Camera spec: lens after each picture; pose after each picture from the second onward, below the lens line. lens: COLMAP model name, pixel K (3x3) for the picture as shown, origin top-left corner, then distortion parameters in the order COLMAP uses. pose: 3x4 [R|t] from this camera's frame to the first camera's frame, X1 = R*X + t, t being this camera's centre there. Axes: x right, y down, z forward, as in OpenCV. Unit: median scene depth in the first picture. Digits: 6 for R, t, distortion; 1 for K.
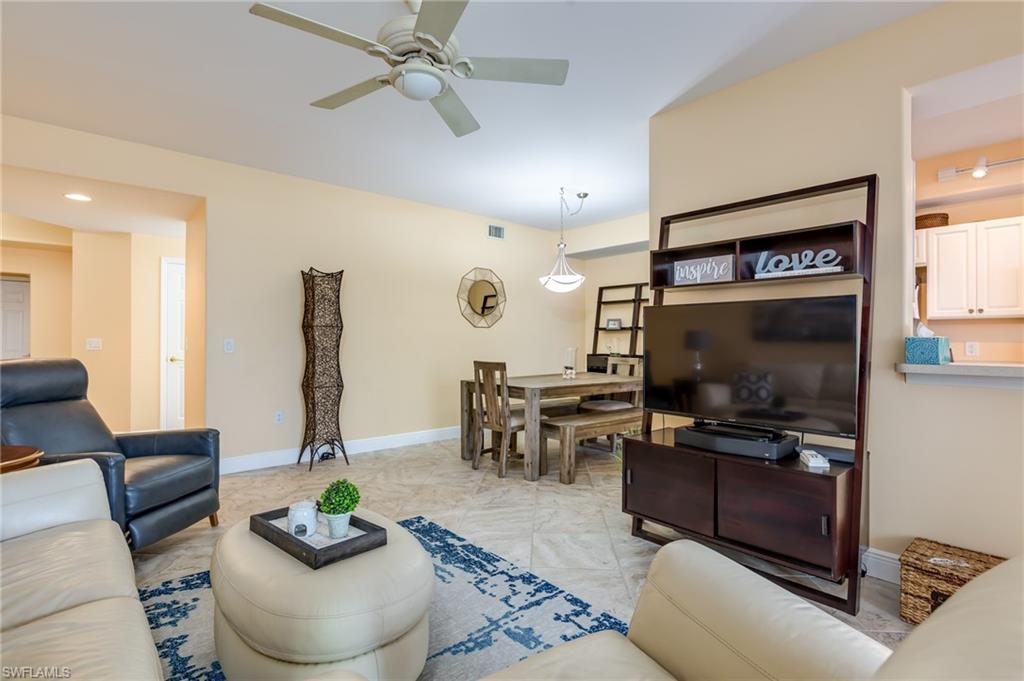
lens RADIAL K [[486.0, 0, 514.4], [0, 486.0, 344.5], [0, 0, 1]] dist [-0.003640, -0.000718]
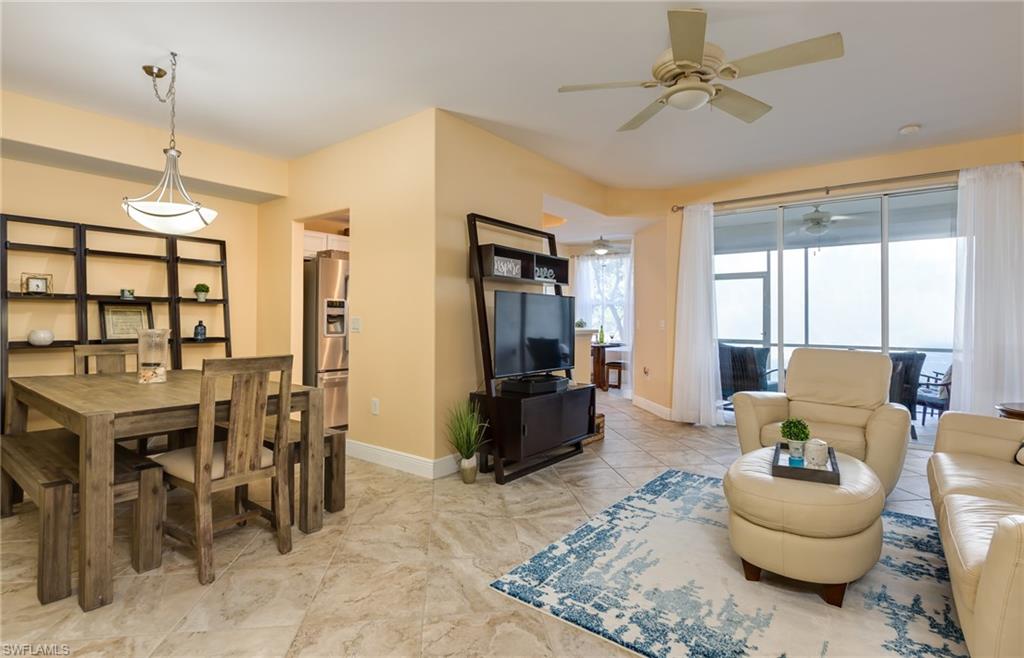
lens RADIAL K [[505.1, 0, 508.2], [0, 505.1, 312.3], [0, 0, 1]] dist [-0.003145, -0.000475]
pose [[-0.186482, 0.010990, 0.982397, -0.666377], [0.001882, 0.999940, -0.010829, -0.007441], [-0.982456, -0.000171, -0.186492, 0.840253]]
